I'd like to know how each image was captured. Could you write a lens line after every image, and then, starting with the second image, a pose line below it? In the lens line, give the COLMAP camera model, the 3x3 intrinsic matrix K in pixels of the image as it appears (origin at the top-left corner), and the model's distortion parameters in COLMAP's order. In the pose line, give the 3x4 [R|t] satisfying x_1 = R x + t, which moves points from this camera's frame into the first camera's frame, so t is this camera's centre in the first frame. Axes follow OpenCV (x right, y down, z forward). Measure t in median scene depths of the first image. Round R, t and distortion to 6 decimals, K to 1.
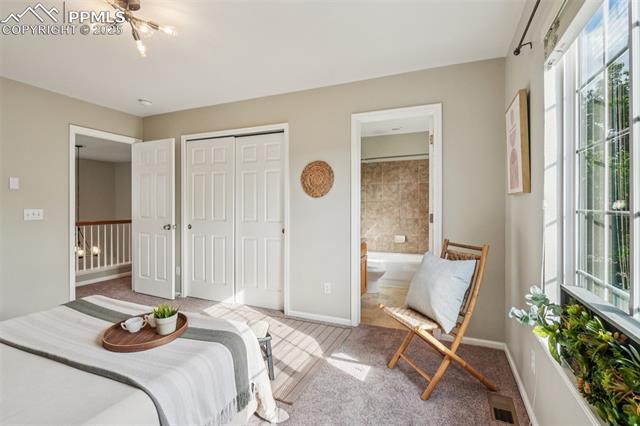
lens RADIAL K [[304.4, 0, 322.4], [0, 304.4, 206.9], [0, 0, 1]] dist [-0.002418, -0.000589]
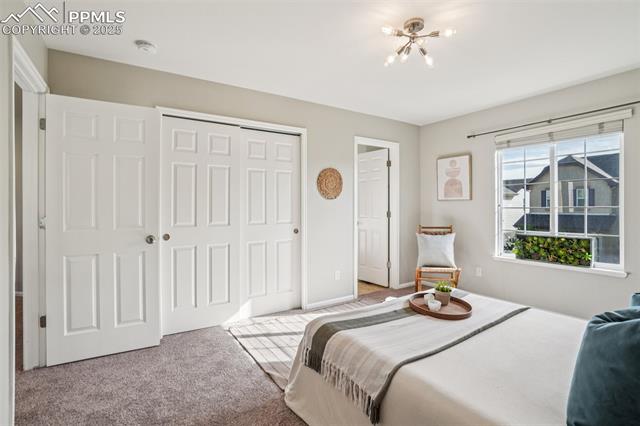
lens RADIAL K [[304.4, 0, 322.4], [0, 304.4, 206.9], [0, 0, 1]] dist [-0.002418, -0.000589]
pose [[0.552747, -0.005967, 0.833328, -0.887359], [0.002775, 0.999982, 0.005319, -0.007769], [-0.833344, -0.000628, 0.552754, 0.333062]]
